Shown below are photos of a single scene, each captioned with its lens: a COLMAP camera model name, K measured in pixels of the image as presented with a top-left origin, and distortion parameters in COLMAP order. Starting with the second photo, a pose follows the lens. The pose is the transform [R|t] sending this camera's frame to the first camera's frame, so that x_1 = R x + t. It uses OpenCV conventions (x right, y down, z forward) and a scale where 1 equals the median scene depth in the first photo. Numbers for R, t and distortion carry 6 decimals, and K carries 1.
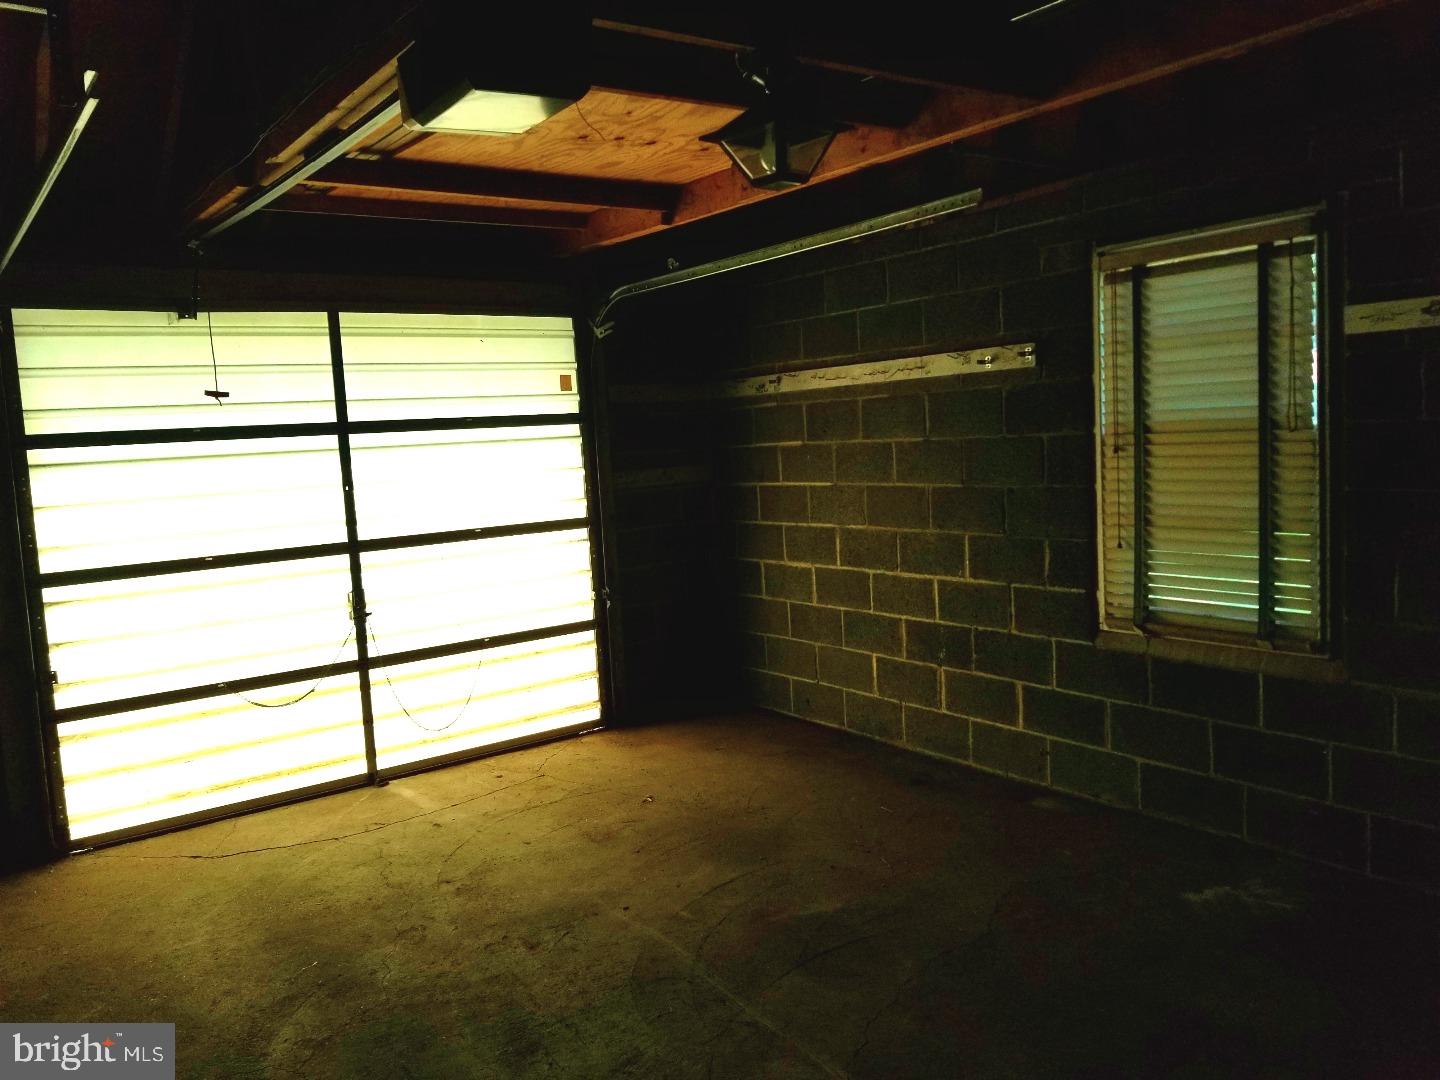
lens RADIAL K [[1134.8, 0, 721.0], [0, 1134.8, 531.0], [0, 0, 1]] dist [0.061839, -0.106055]
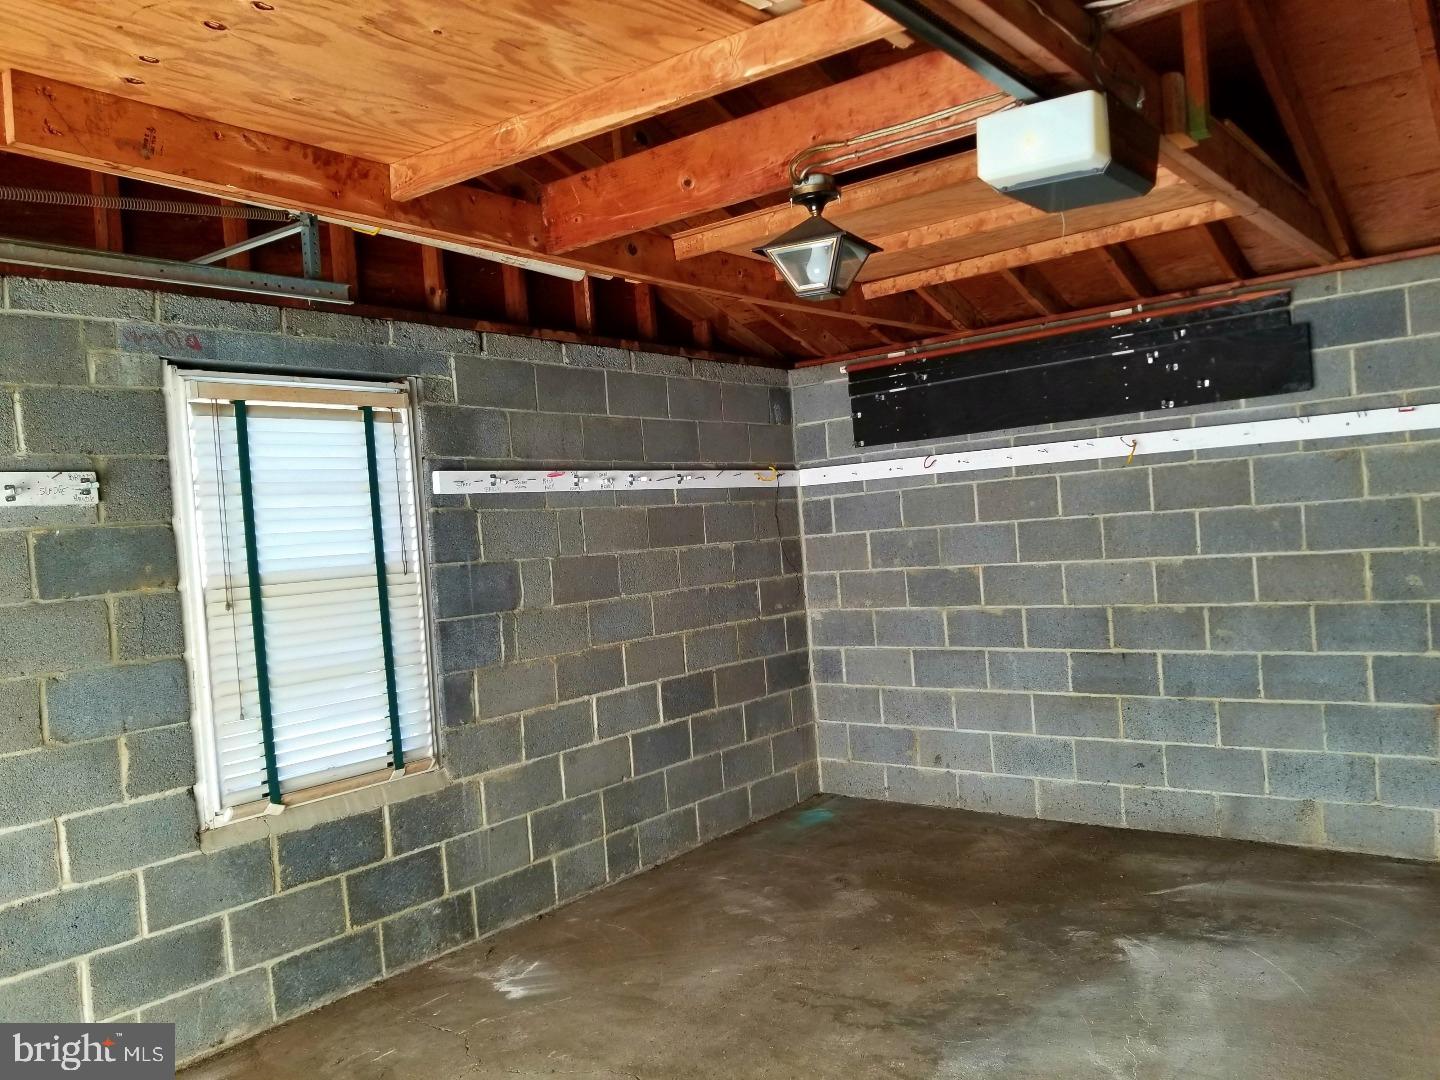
lens RADIAL K [[1134.8, 0, 724.5], [0, 1134.8, 552.7], [0, 0, 1]] dist [0.061839, -0.106055]
pose [[-0.281653, 0.046576, 0.958385, -0.610897], [0.167418, 0.985885, 0.001289, -0.051940], [-0.944798, 0.160814, -0.285475, 0.930951]]
